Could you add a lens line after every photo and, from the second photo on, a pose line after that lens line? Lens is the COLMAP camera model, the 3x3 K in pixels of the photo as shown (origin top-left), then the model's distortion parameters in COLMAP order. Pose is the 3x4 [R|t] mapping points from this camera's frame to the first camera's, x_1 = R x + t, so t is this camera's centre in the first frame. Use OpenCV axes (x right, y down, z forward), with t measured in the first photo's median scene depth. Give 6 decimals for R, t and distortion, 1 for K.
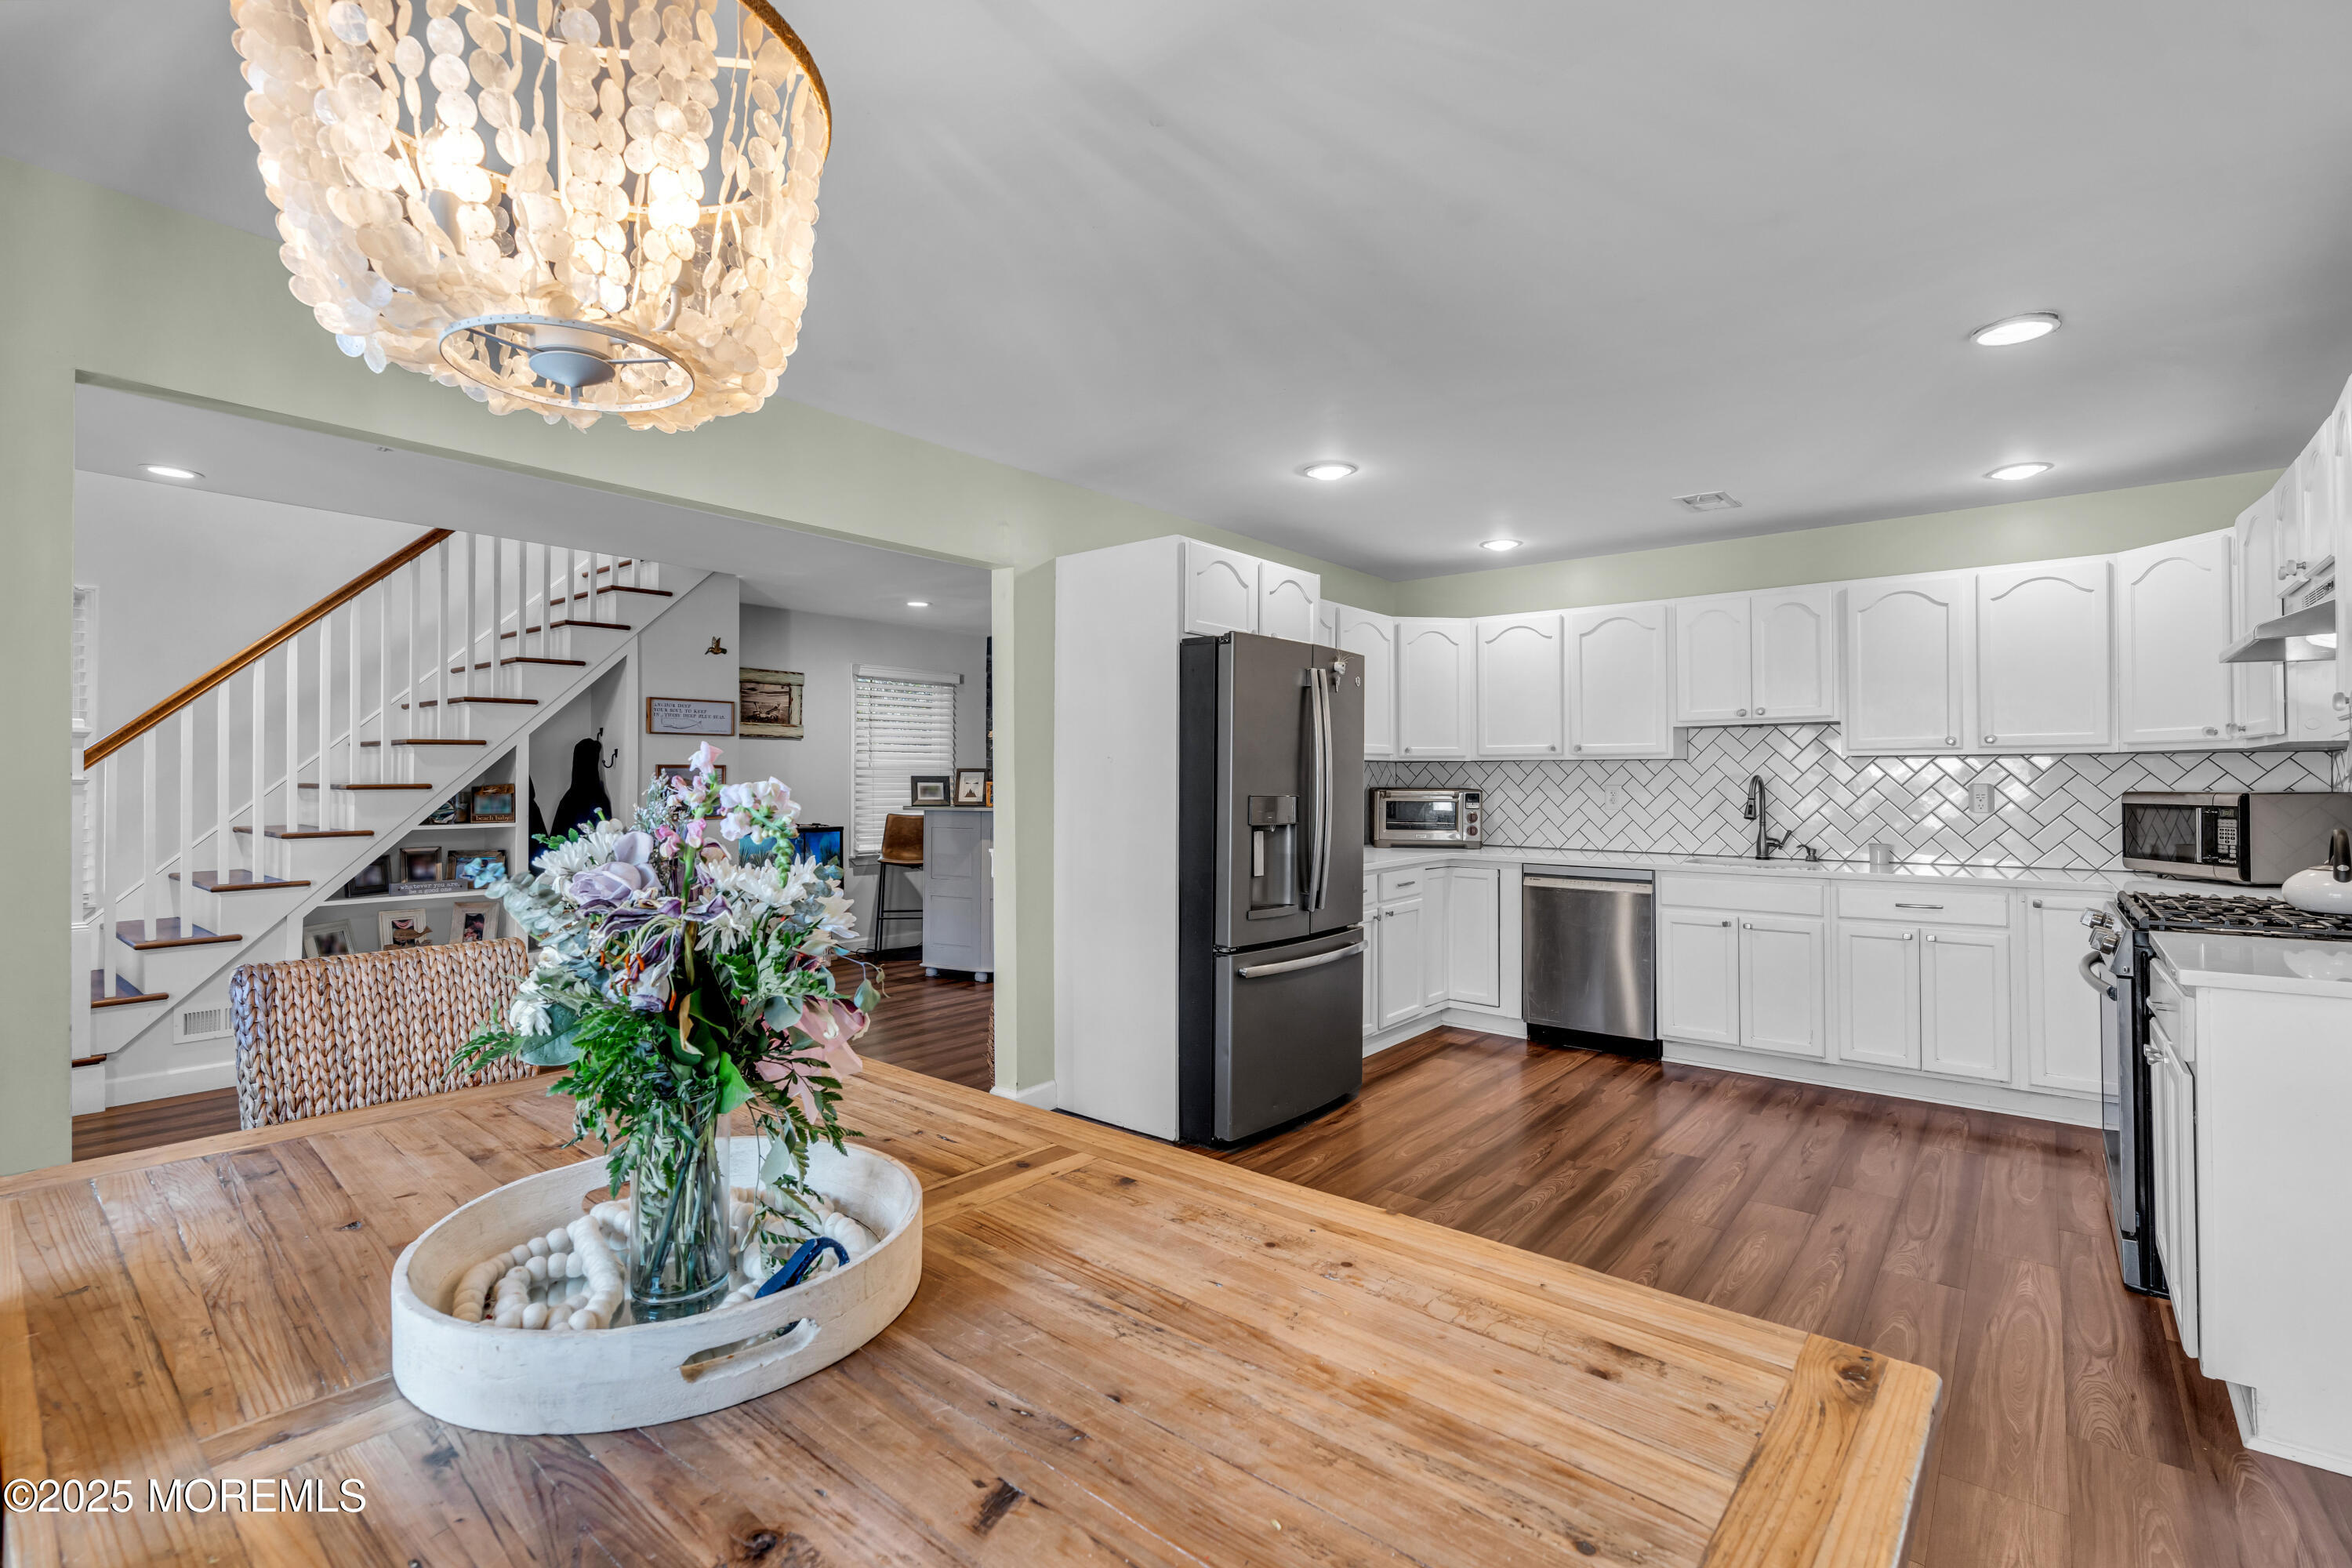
lens RADIAL K [[1058.3, 0, 1183.2], [0, 1058.3, 767.6], [0, 0, 1]] dist [-0.009563, 0.003777]
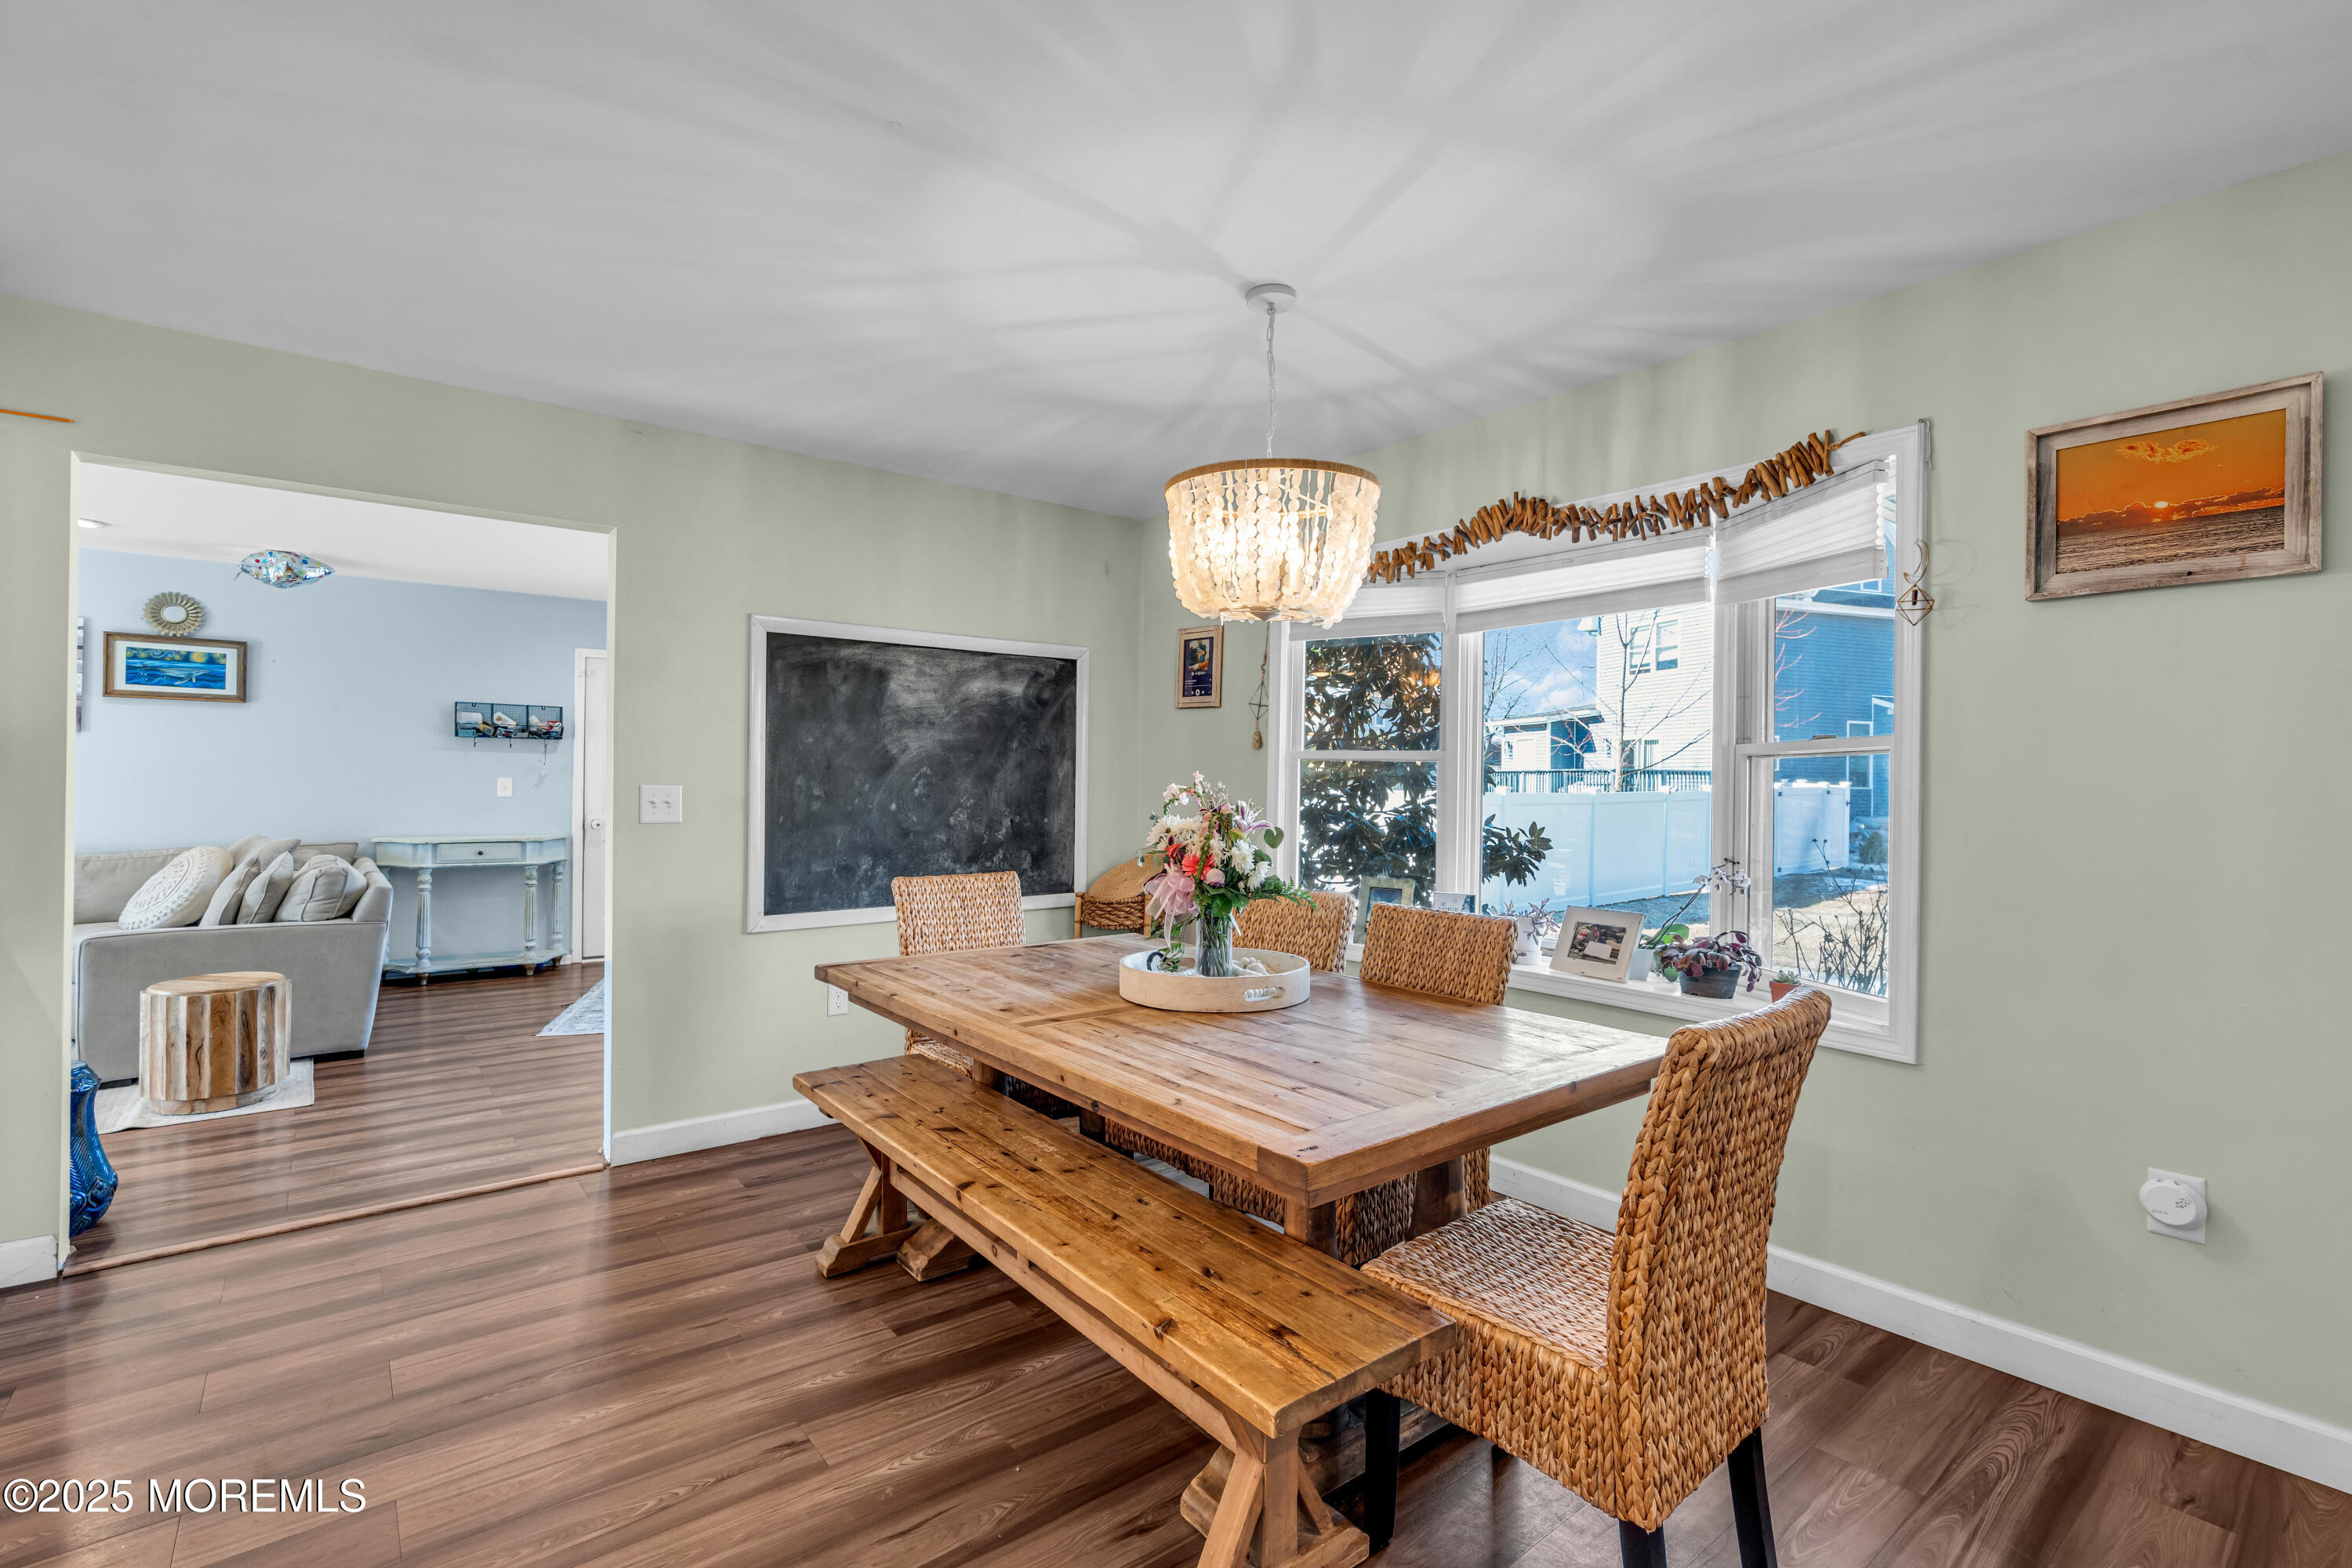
lens RADIAL K [[1058.3, 0, 1178.8], [0, 1058.3, 781.2], [0, 0, 1]] dist [-0.009563, 0.003777]
pose [[-0.976924, -0.009668, 0.213368, -0.194042], [-0.012899, 0.999822, -0.013757, 0.008848], [-0.213197, -0.016192, -0.976875, 0.730905]]
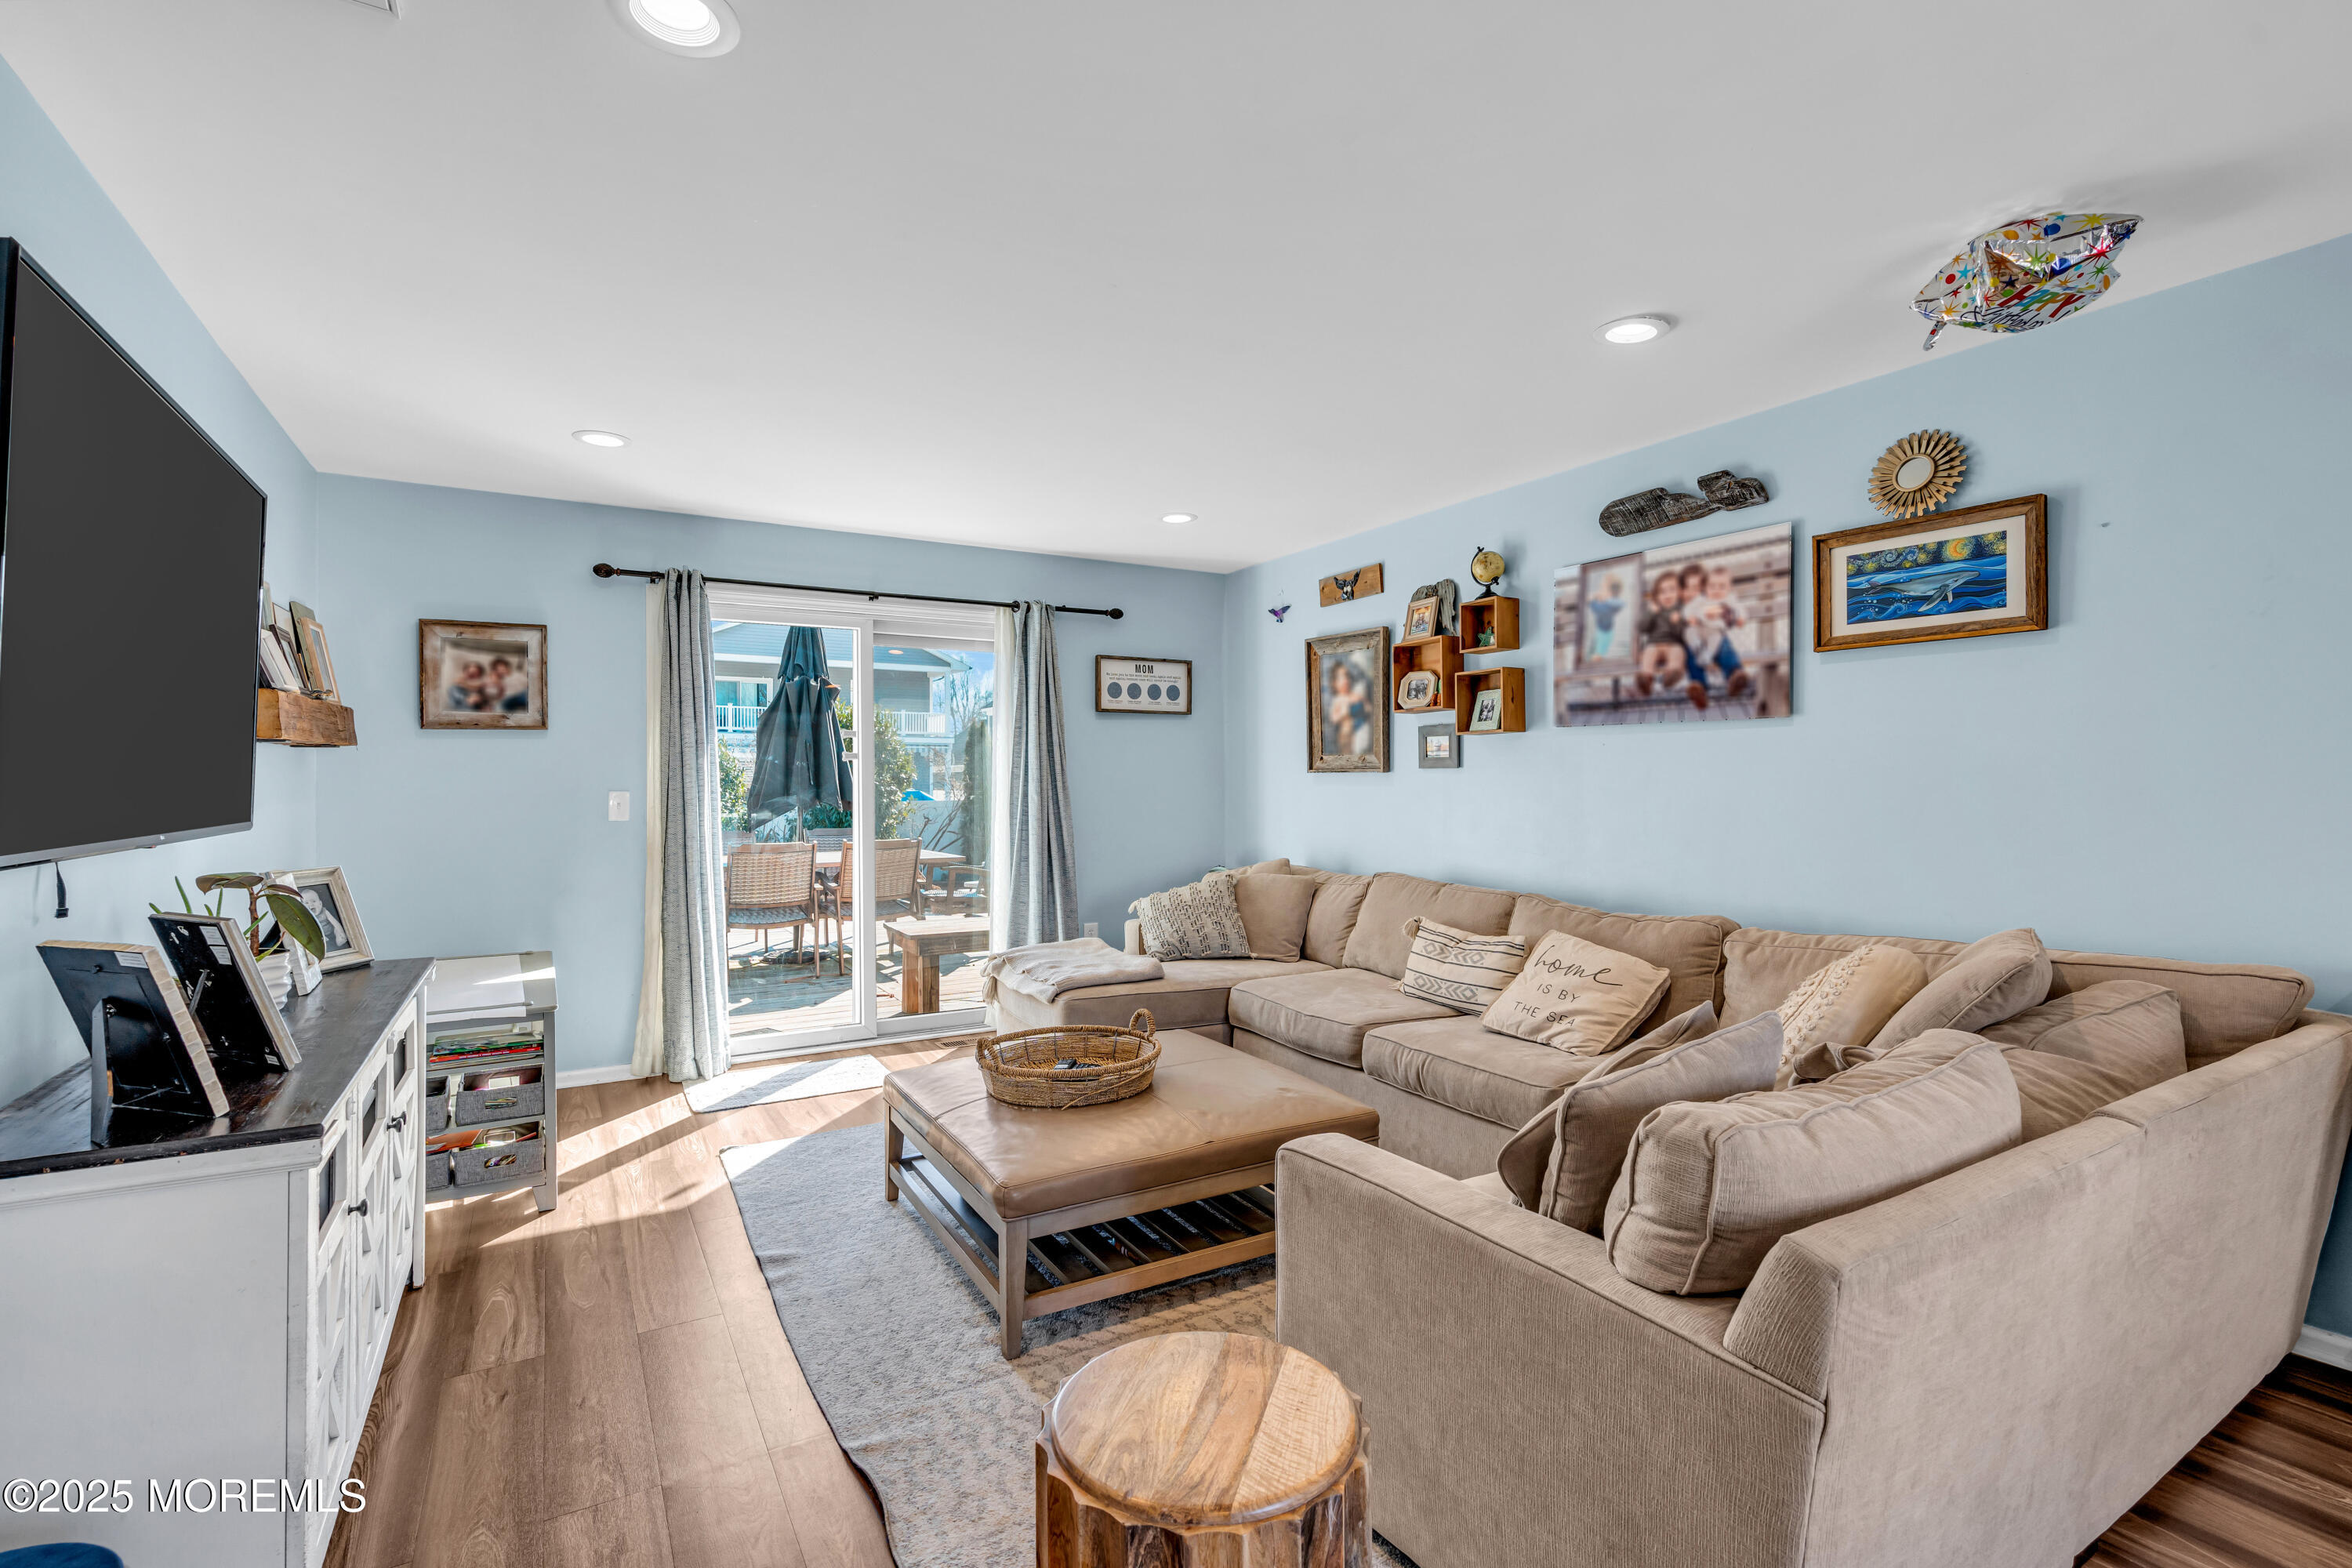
lens RADIAL K [[1058.3, 0, 1190.6], [0, 1058.3, 774.4], [0, 0, 1]] dist [-0.009563, 0.003777]
pose [[0.350197, 0.004914, 0.936663, 0.463429], [-0.010091, 0.999948, -0.001473, -0.004033], [-0.936622, -0.008936, 0.350228, -0.016838]]
